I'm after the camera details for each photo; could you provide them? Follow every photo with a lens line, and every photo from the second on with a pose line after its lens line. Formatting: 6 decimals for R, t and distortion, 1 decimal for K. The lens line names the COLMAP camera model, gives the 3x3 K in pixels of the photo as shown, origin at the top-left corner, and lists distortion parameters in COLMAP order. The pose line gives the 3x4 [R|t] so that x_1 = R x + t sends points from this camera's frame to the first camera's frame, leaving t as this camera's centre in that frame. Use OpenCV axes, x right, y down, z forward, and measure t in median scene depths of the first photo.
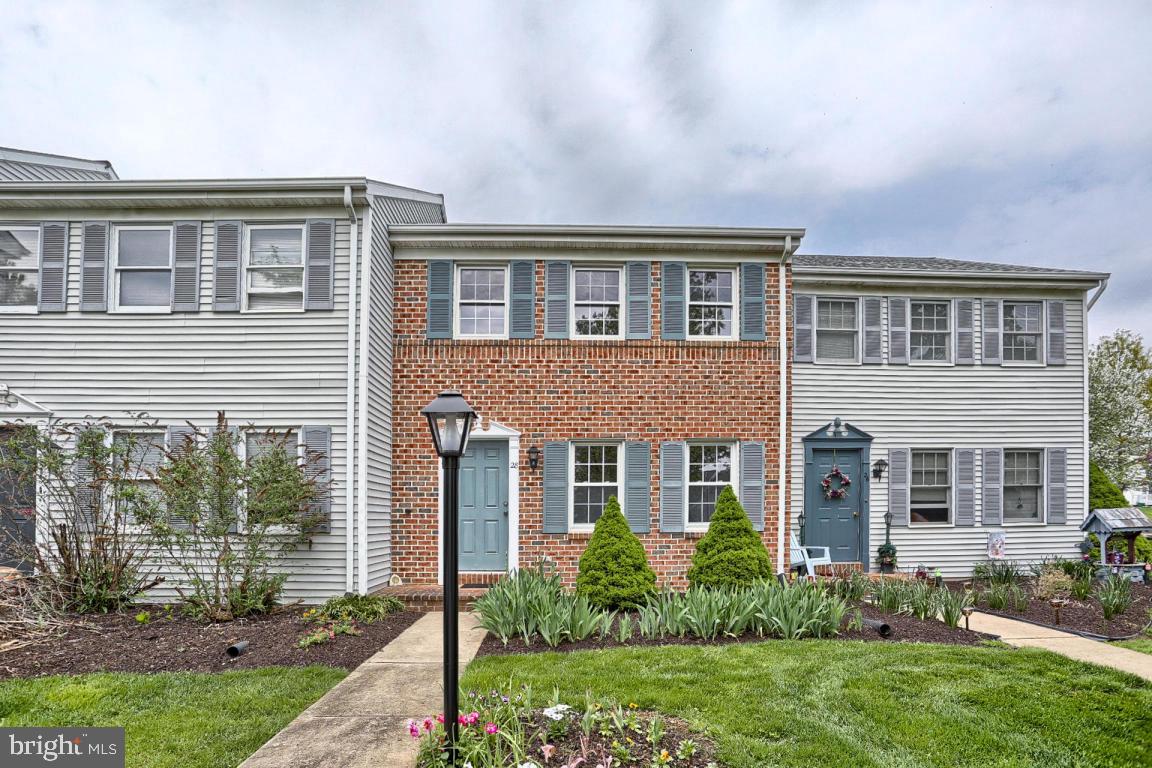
lens RADIAL K [[552.1, 0, 553.7], [0, 552.1, 376.2], [0, 0, 1]] dist [-0.040946, 0.000755]
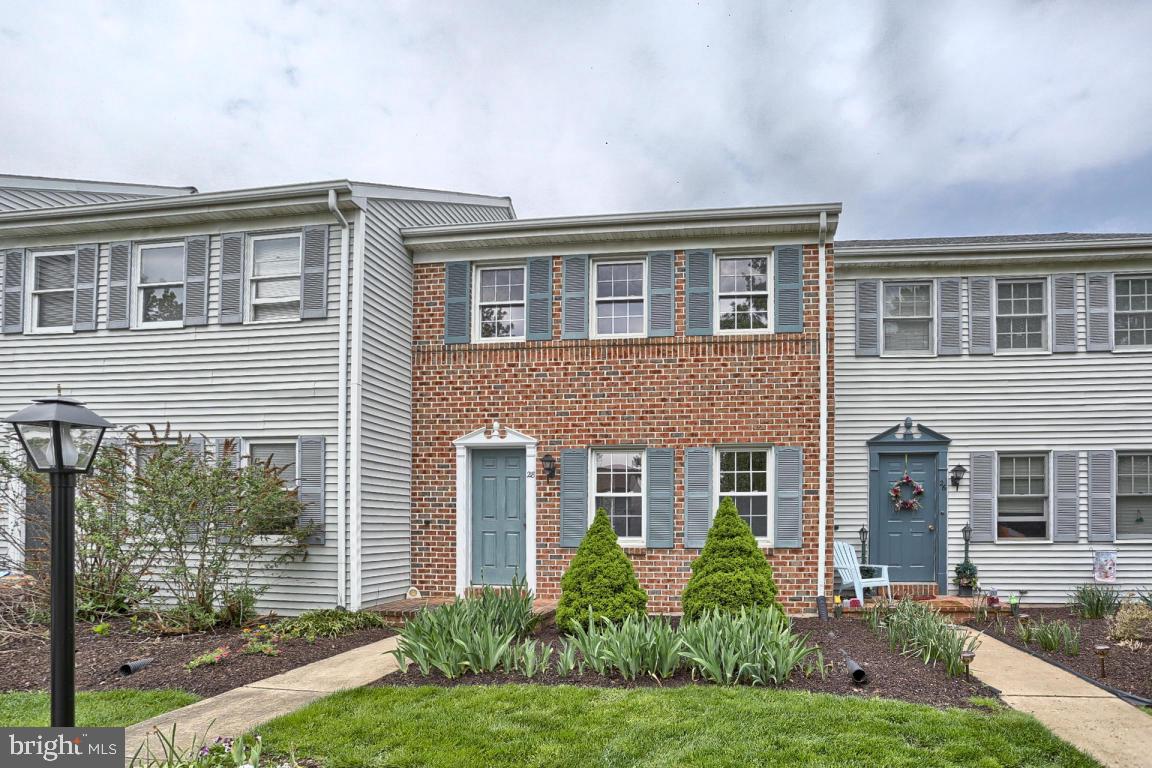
lens RADIAL K [[568.0, 0, 576.0], [0, 568.0, 384.0], [0, 0, 1]] dist [-0.044792, 0.006734]
pose [[0.990864, -0.026230, -0.132289, 0.136512], [0.027011, 0.999627, 0.004117, 0.004593], [0.132132, -0.007653, 0.991203, 0.047944]]
